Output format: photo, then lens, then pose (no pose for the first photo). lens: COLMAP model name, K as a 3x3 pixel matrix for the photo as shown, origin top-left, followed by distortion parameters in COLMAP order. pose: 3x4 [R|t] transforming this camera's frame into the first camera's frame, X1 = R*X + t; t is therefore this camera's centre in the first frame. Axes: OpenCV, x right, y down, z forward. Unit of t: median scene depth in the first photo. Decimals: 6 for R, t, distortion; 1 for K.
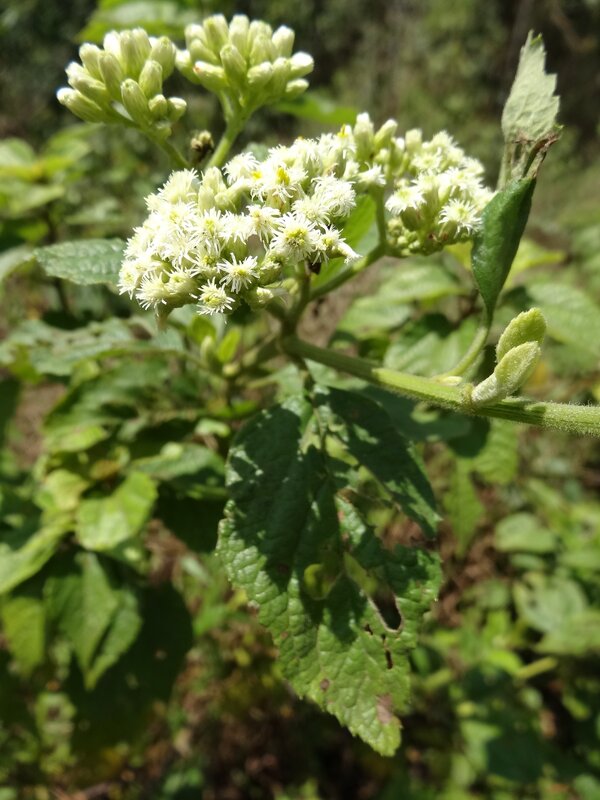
lens RADIAL K [[586.0, 0, 300.0], [0, 586.0, 400.0], [0, 0, 1]] dist [0.008615, -0.002730]
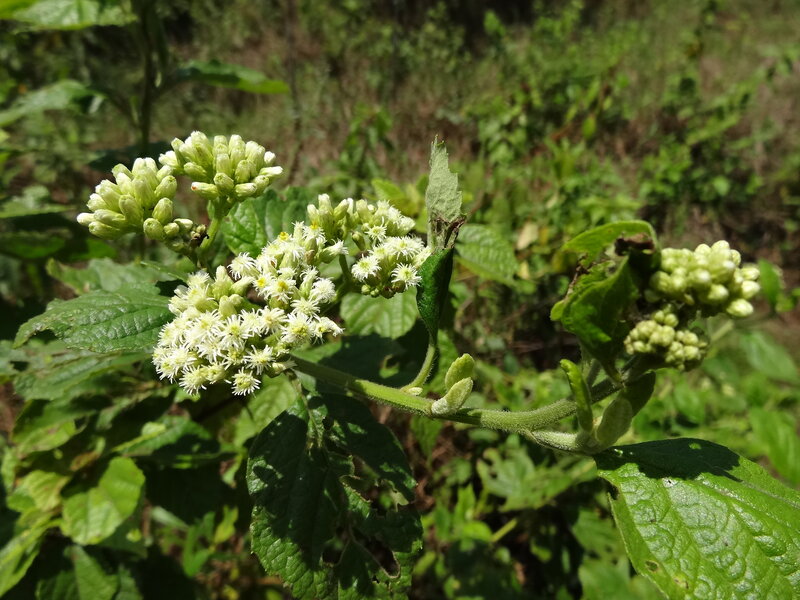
lens RADIAL K [[586.0, 0, 400.0], [0, 586.0, 300.0], [0, 0, 1]] dist [0.008615, -0.002730]
pose [[0.957942, -0.130549, 0.255546, -0.098654], [0.132009, 0.991182, 0.011508, -0.262708], [-0.254795, 0.022711, 0.966728, -0.322809]]
